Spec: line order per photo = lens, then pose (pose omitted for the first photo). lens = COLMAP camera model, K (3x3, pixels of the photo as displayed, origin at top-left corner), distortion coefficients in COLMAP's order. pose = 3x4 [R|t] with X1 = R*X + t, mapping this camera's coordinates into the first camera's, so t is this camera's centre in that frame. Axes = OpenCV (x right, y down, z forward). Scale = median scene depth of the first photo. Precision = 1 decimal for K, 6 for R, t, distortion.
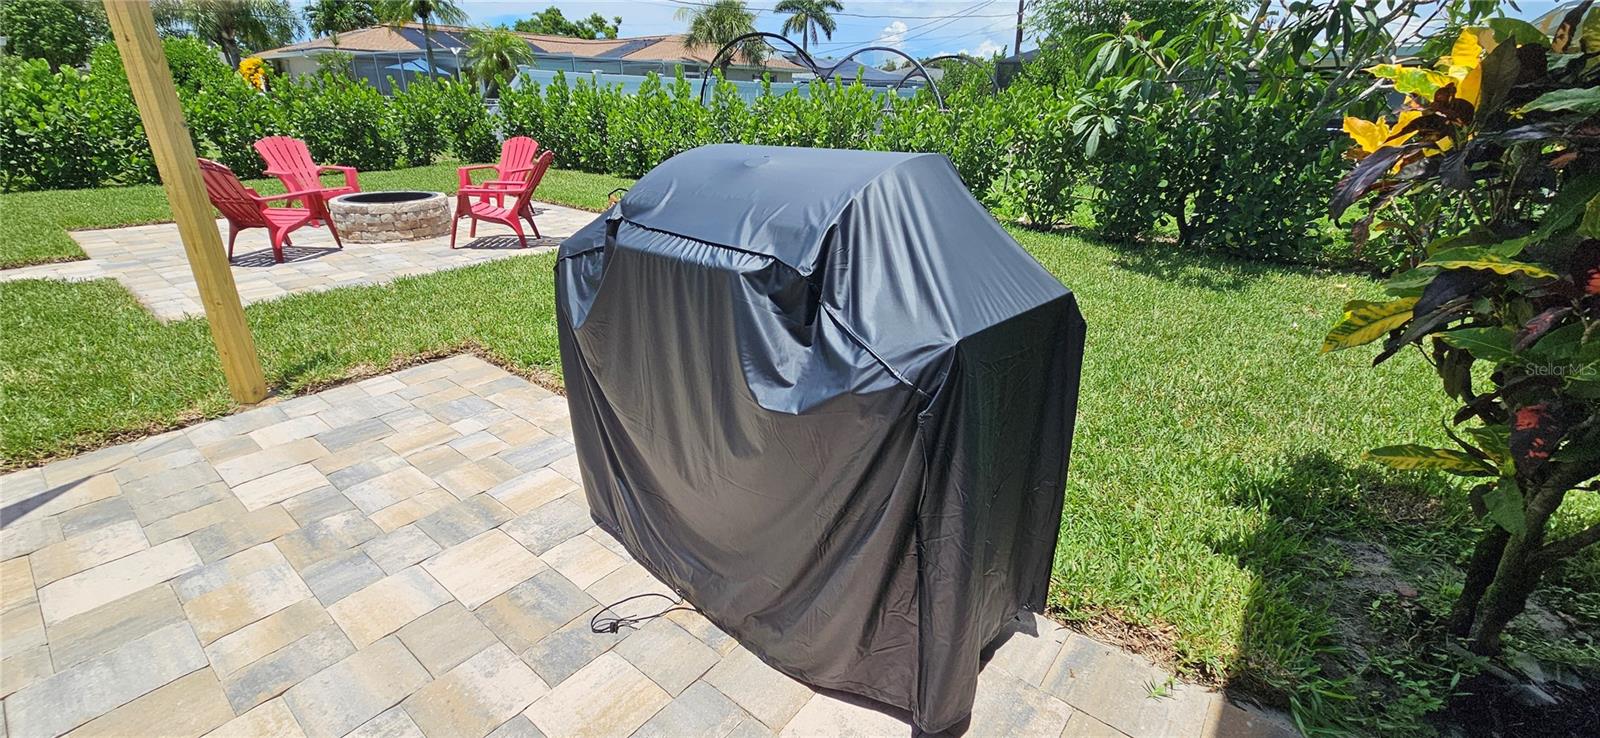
lens RADIAL K [[653.5, 0, 806.6], [0, 653.5, 368.6], [0, 0, 1]] dist [0.000042, 0.000141]
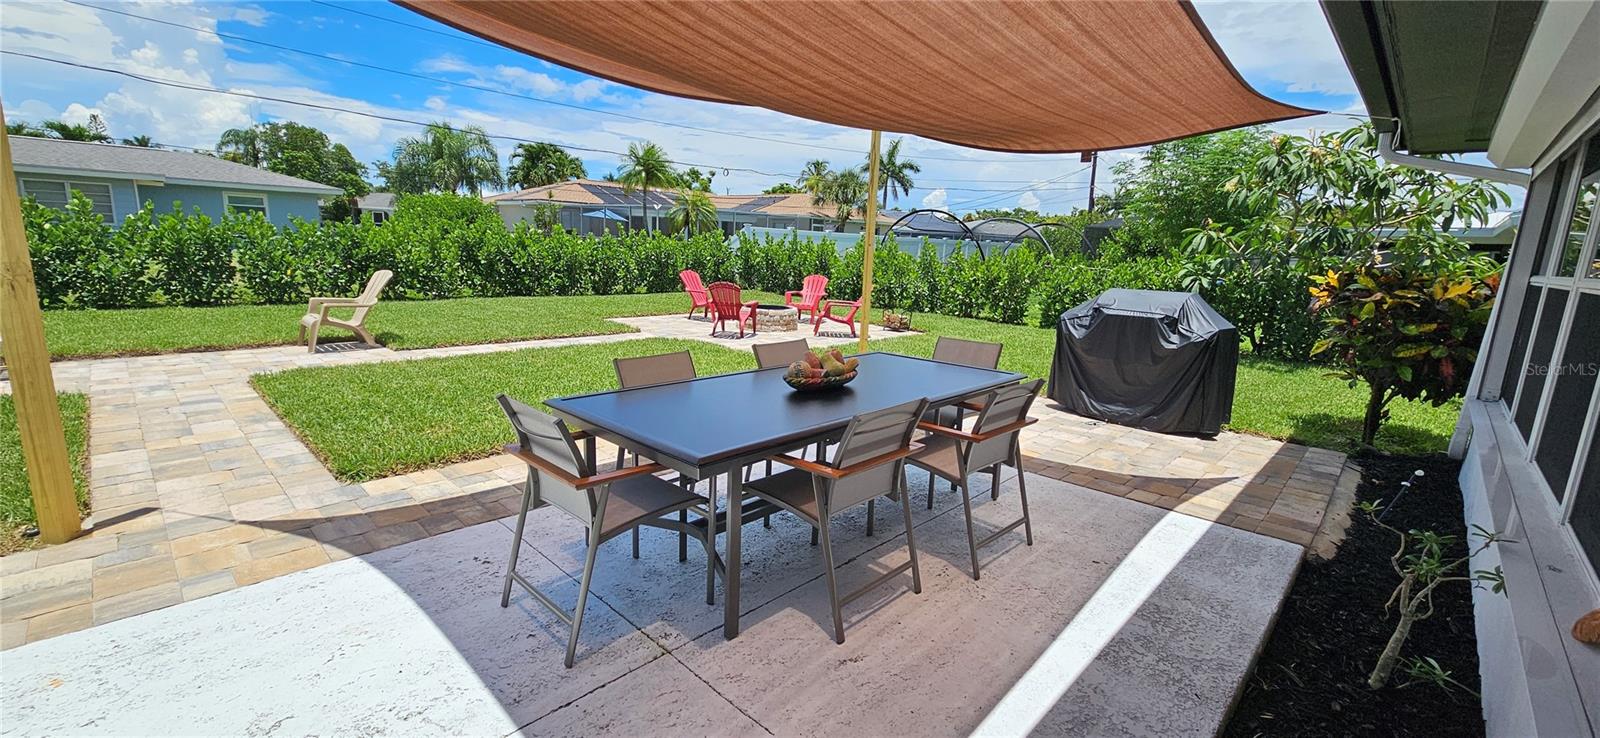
lens RADIAL K [[651.7, 0, 800.0], [0, 651.7, 369.0], [0, 0, 1]] dist [0.000652, 0.000001]
pose [[0.995179, 0.046666, -0.086266, -0.397146], [-0.062628, 0.979243, -0.192770, 0.223885], [0.075480, 0.197244, 0.977445, -0.642469]]
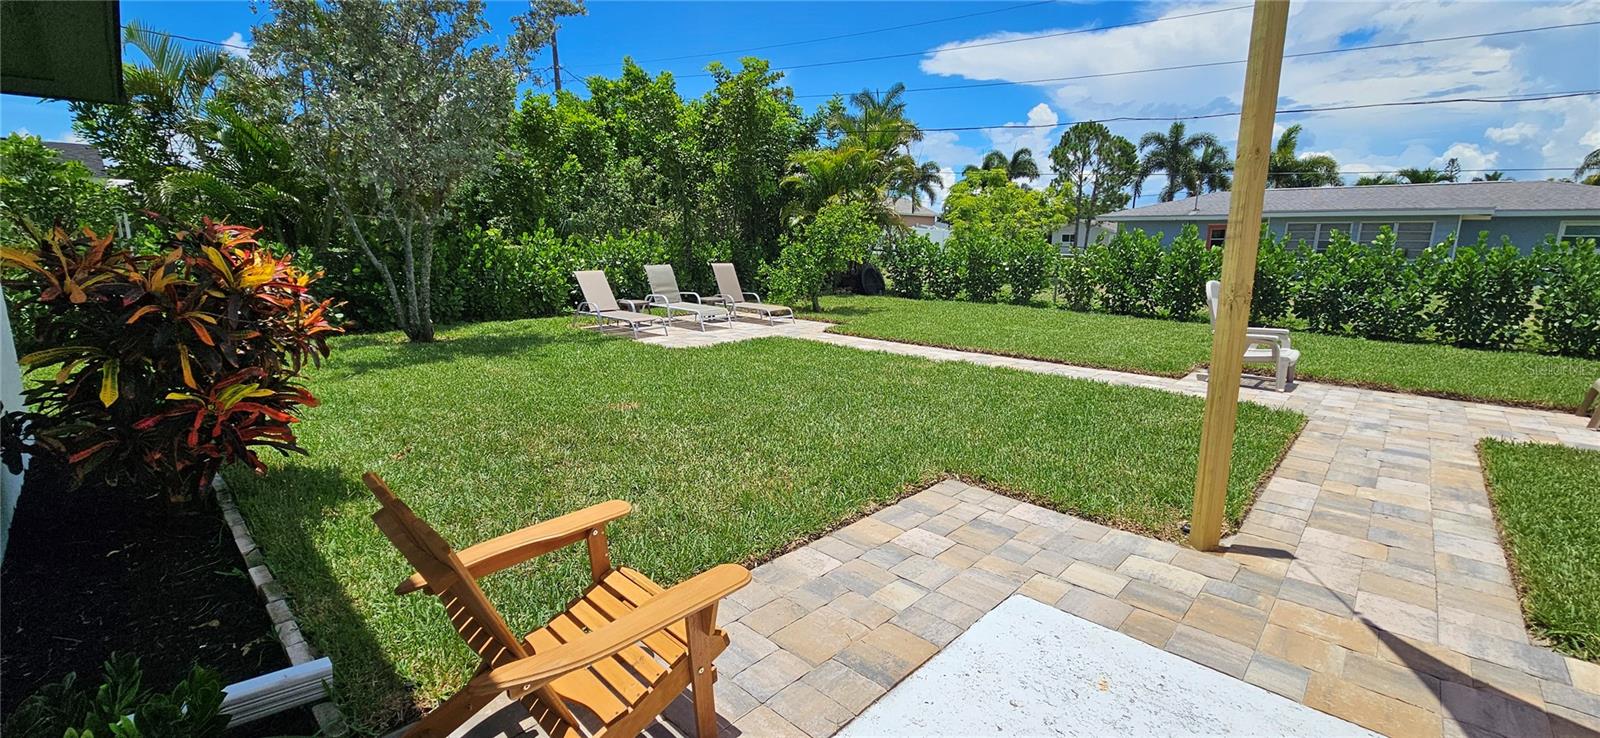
lens RADIAL K [[656.5, 0, 802.0], [0, 656.5, 364.2], [0, 0, 1]] dist [0.000013, -0.000226]
pose [[-0.085869, 0.168044, -0.982032, -0.472012], [-0.389208, 0.901693, 0.188329, 0.187237], [0.917139, 0.398386, -0.012023, -0.525145]]
